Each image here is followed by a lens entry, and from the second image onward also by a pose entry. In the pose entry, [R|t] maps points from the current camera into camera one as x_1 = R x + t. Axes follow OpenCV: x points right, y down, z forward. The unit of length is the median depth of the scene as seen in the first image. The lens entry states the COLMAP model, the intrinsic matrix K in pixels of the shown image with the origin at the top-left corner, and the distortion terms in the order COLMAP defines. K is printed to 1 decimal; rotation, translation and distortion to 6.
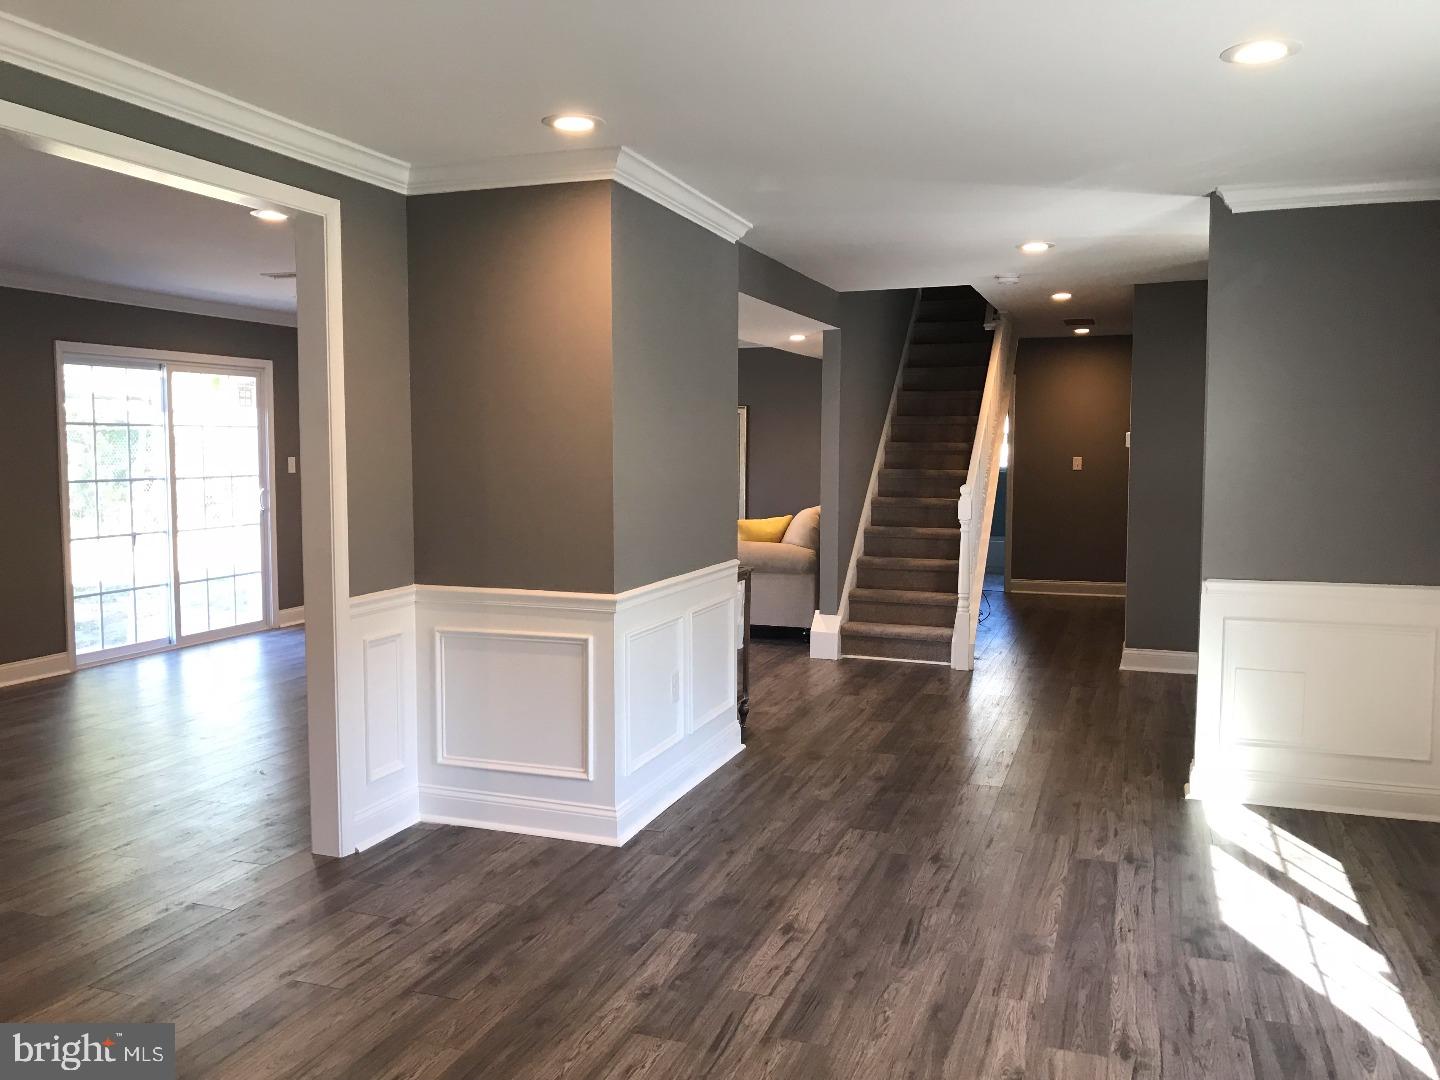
lens RADIAL K [[1192.9, 0, 719.0], [0, 1192.9, 539.4], [0, 0, 1]] dist [0.059392, 0.005822]
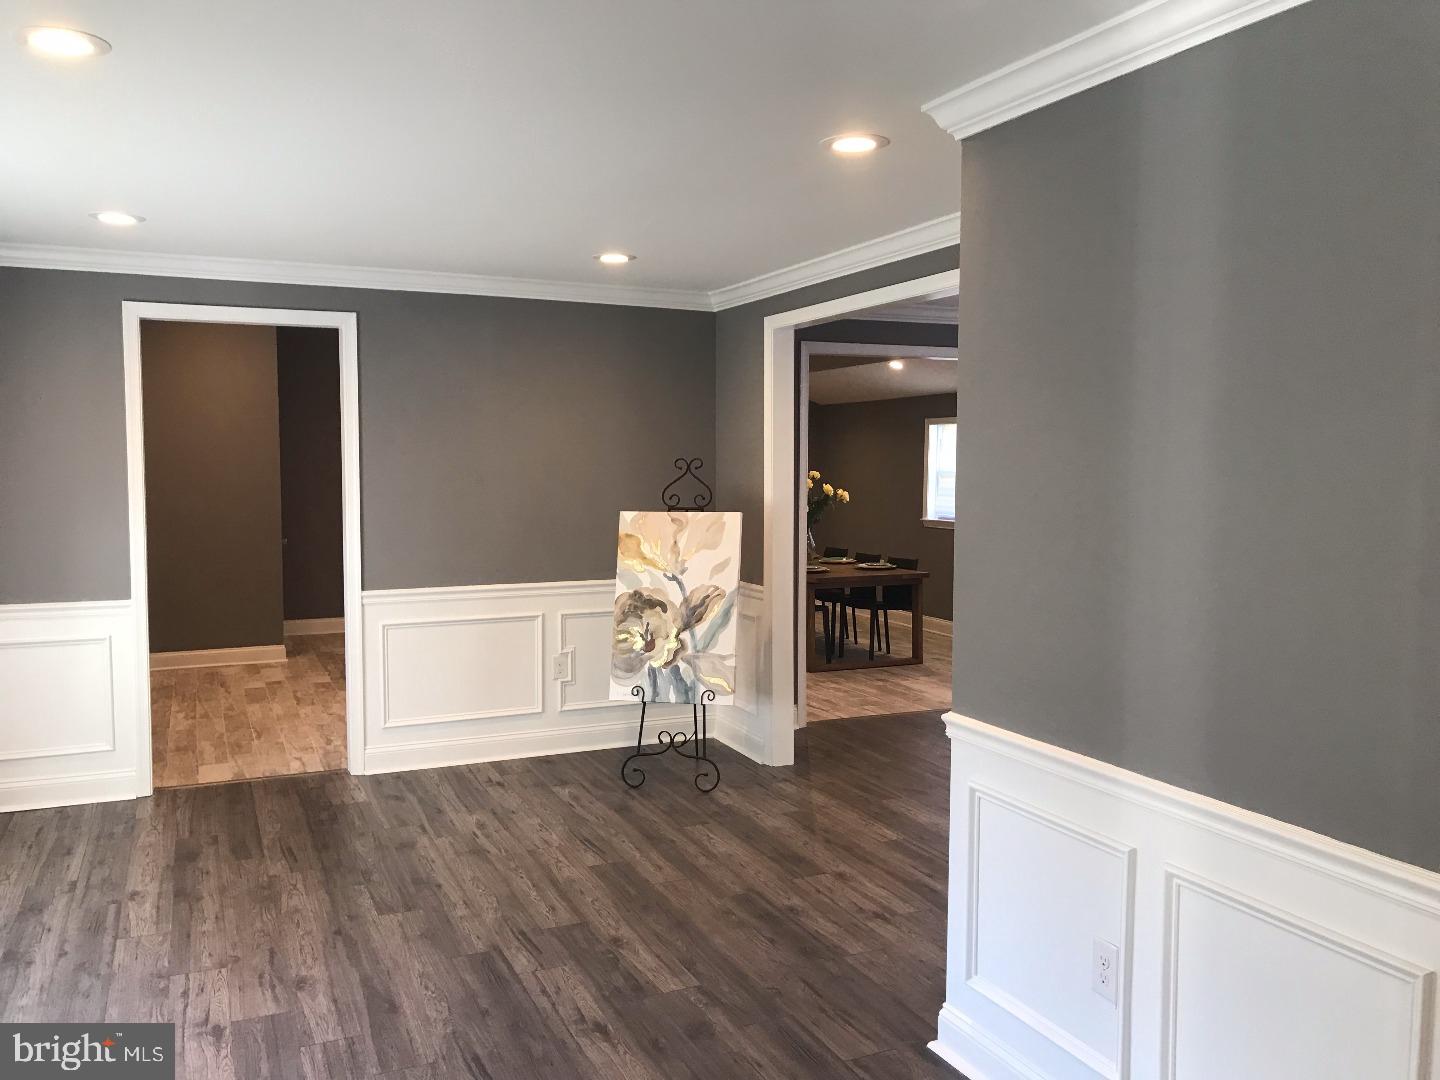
lens RADIAL K [[1192.9, 0, 719.7], [0, 1192.9, 541.5], [0, 0, 1]] dist [0.059392, 0.005822]
pose [[-0.727541, 0.043133, -0.684707, 0.679340], [-0.056601, 0.990846, 0.122560, -0.182301], [0.683726, 0.127922, -0.718439, 1.879809]]
